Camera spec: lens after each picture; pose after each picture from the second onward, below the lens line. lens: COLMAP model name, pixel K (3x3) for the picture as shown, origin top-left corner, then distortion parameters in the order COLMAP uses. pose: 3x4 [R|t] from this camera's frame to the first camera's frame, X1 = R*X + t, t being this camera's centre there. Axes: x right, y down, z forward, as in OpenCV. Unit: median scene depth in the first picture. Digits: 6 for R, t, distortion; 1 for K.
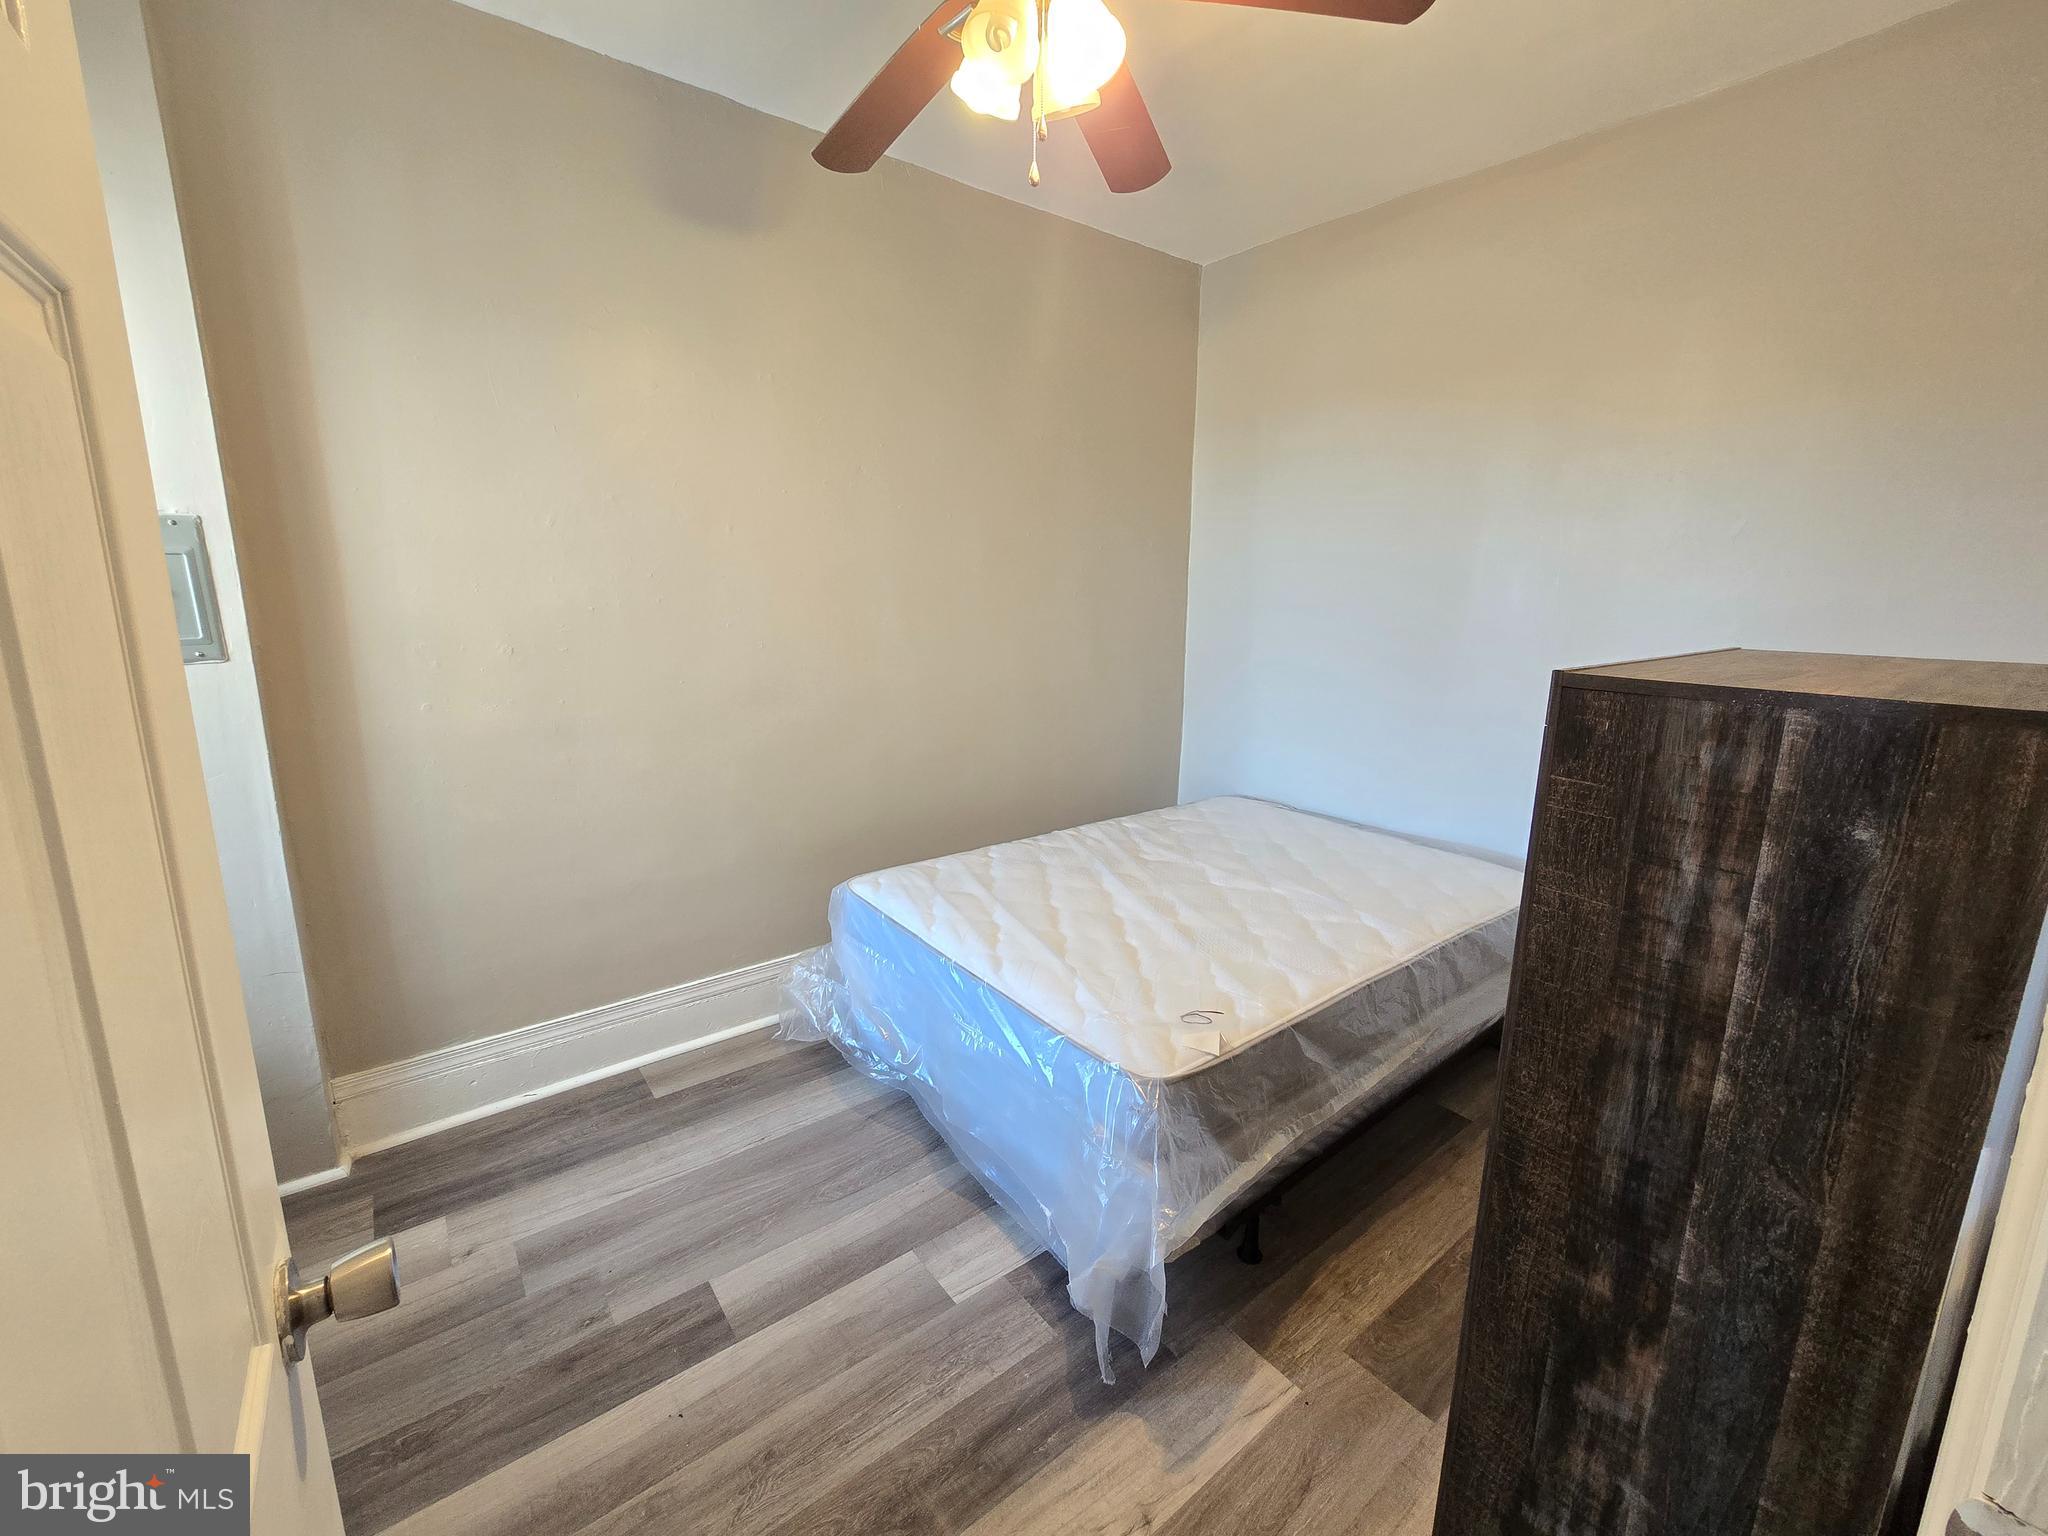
lens RADIAL K [[839.5, 0, 1019.3], [0, 839.5, 762.7], [0, 0, 1]] dist [-0.000533, -0.000093]
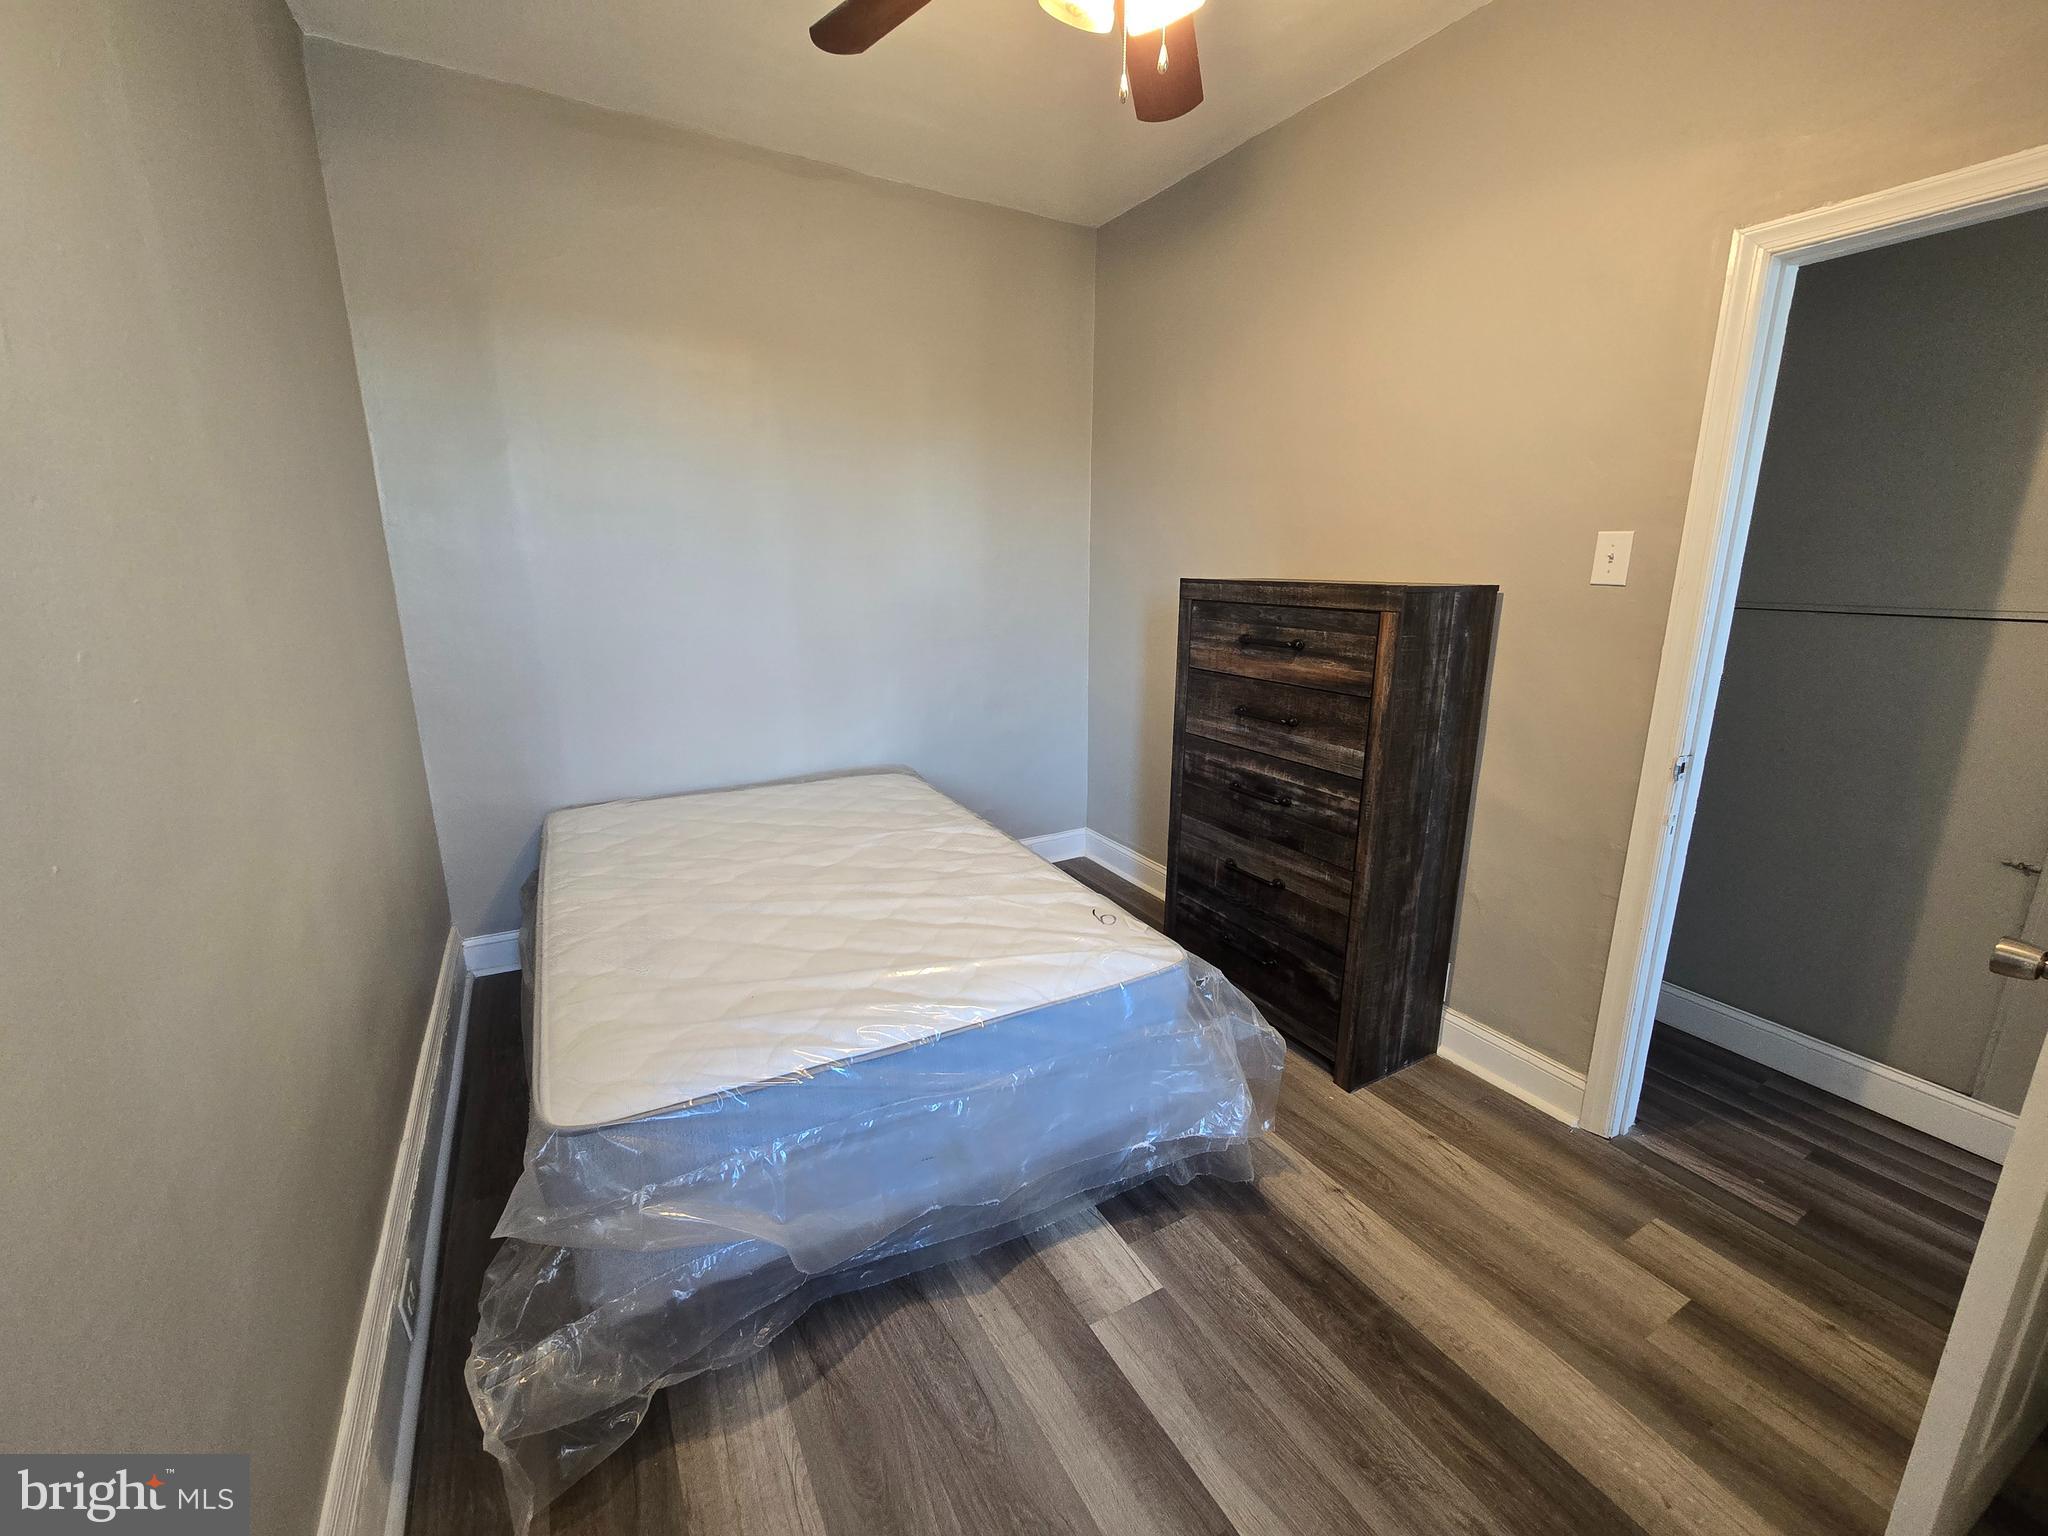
lens RADIAL K [[839.5, 0, 1016.0], [0, 839.5, 762.6], [0, 0, 1]] dist [-0.000533, -0.000093]
pose [[0.142049, -0.242848, 0.959608, -1.001768], [0.198714, 0.956699, 0.212697, -0.200525], [-0.969709, 0.160474, 0.184155, 1.006024]]
